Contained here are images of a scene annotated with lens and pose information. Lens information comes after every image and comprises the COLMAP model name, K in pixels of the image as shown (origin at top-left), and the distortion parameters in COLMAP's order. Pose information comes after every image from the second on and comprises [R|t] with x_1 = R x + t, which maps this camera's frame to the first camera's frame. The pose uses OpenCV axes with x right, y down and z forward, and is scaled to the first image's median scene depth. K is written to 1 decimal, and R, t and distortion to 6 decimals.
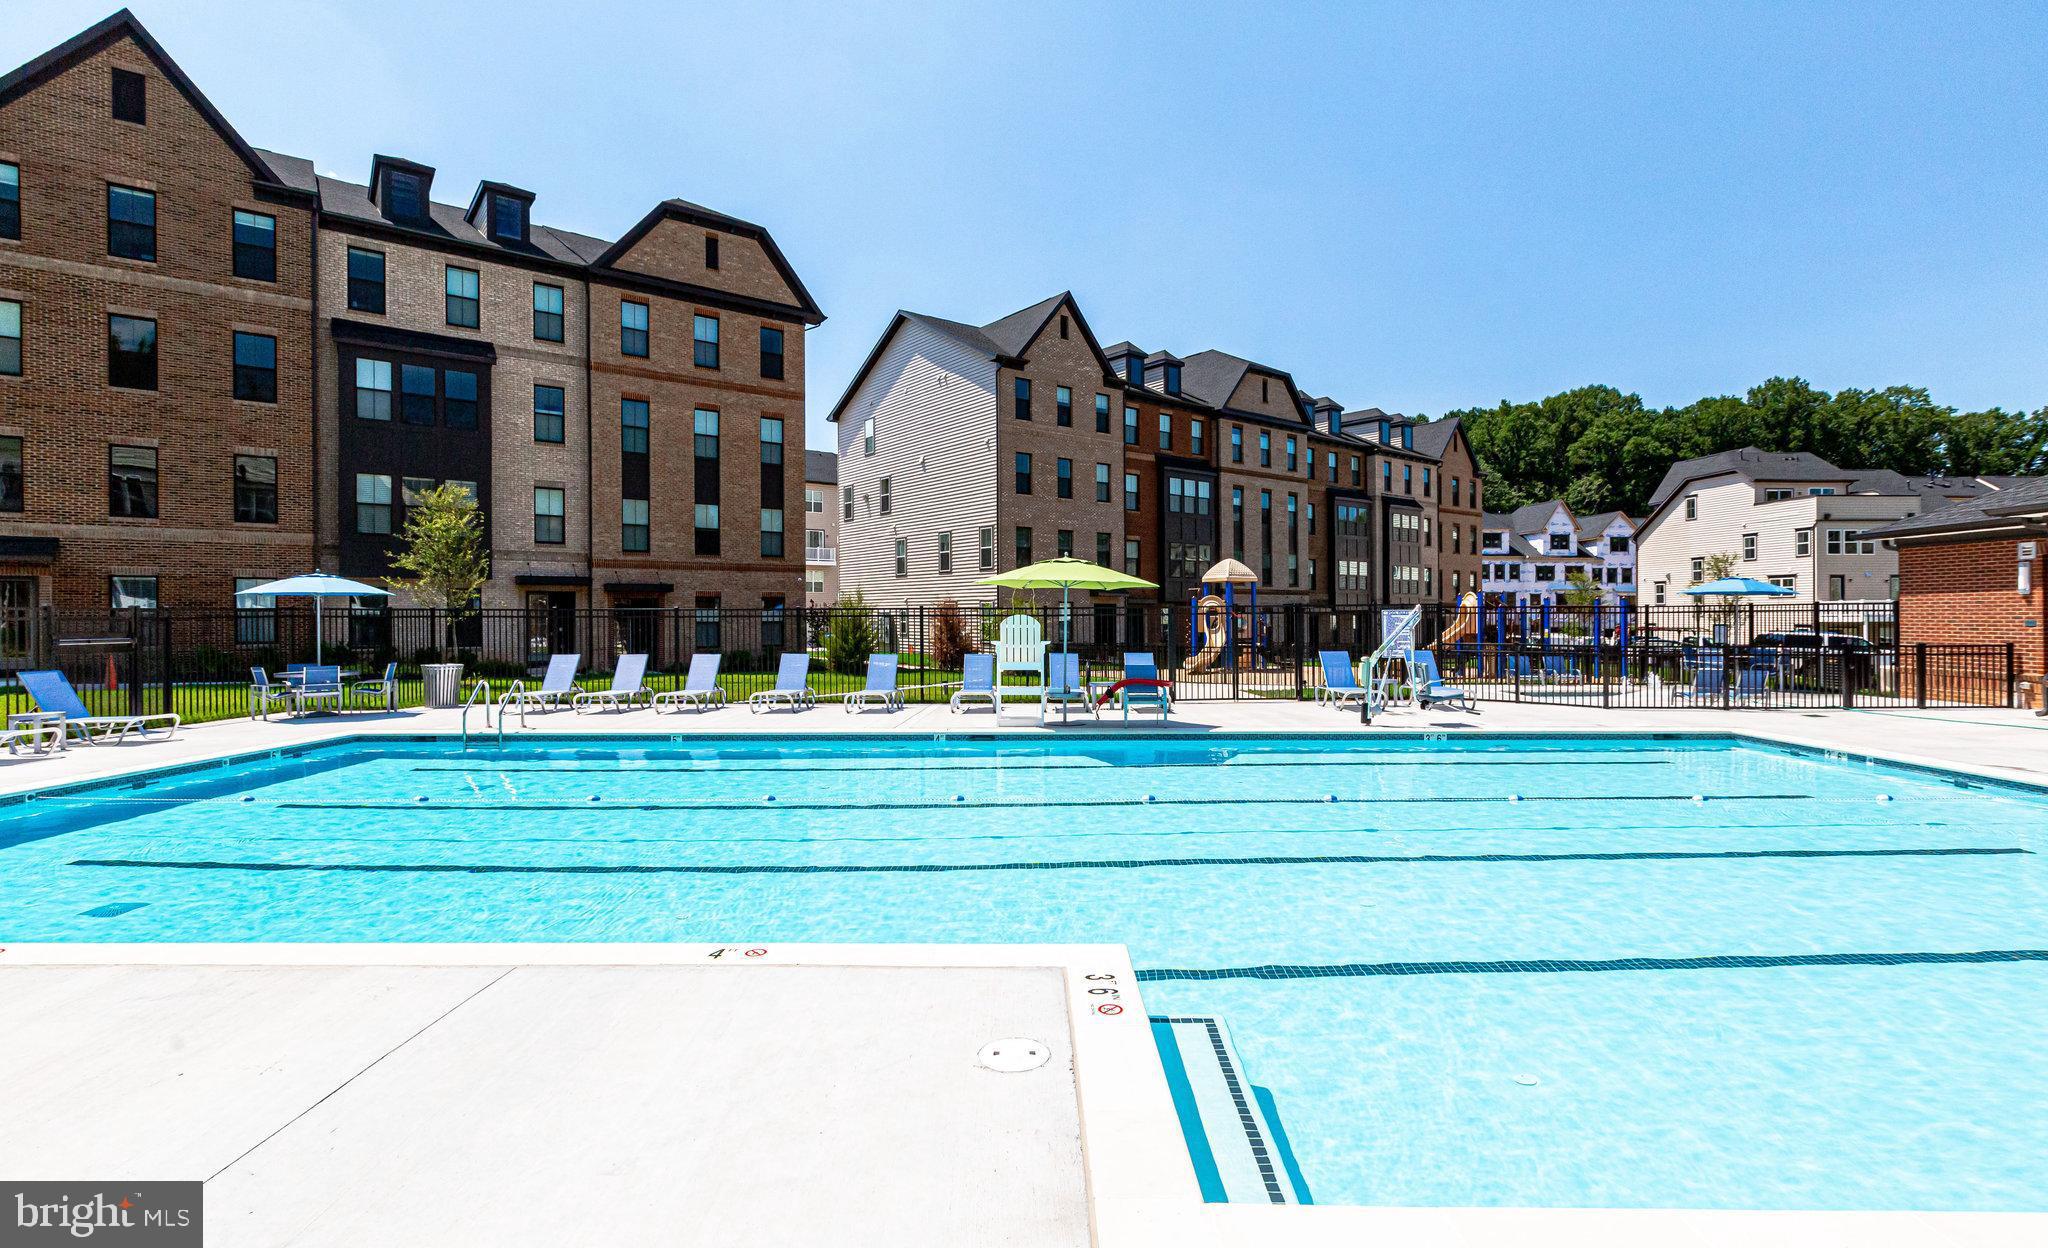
lens RADIAL K [[961.3, 0, 1021.6], [0, 961.3, 621.6], [0, 0, 1]] dist [0.012416, 0.001297]
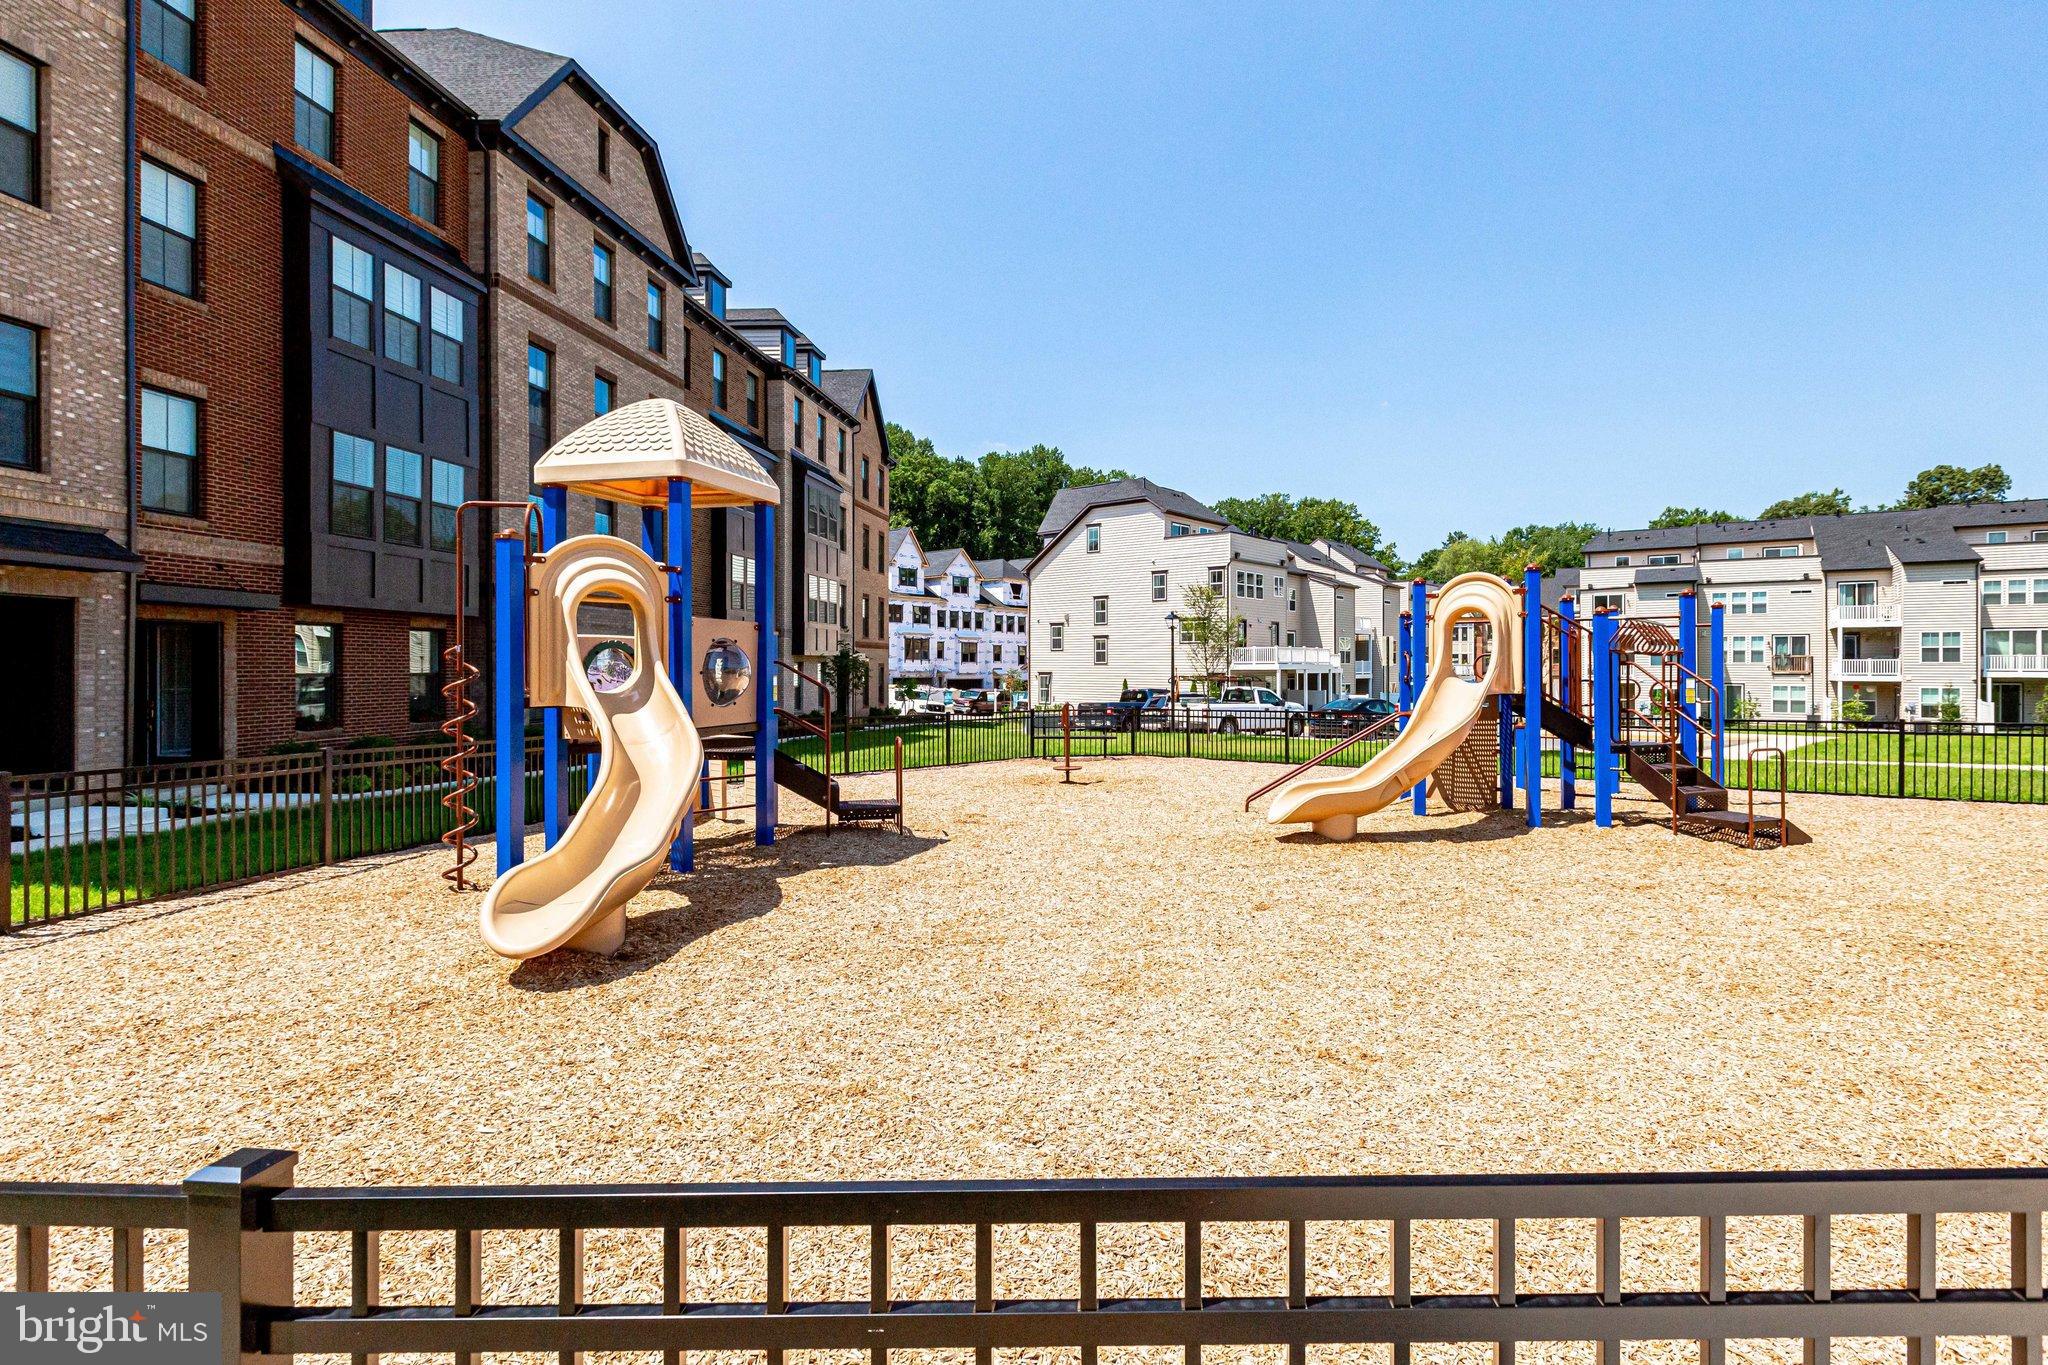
lens RADIAL K [[950.1, 0, 1092.1], [0, 950.1, 666.6], [0, 0, 1]] dist [0.001534, 0.002073]
pose [[0.675574, 0.004162, 0.737280, 0.040045], [-0.000712, 0.999987, -0.004992, 0.000687], [-0.737292, 0.002847, 0.675569, 0.261786]]
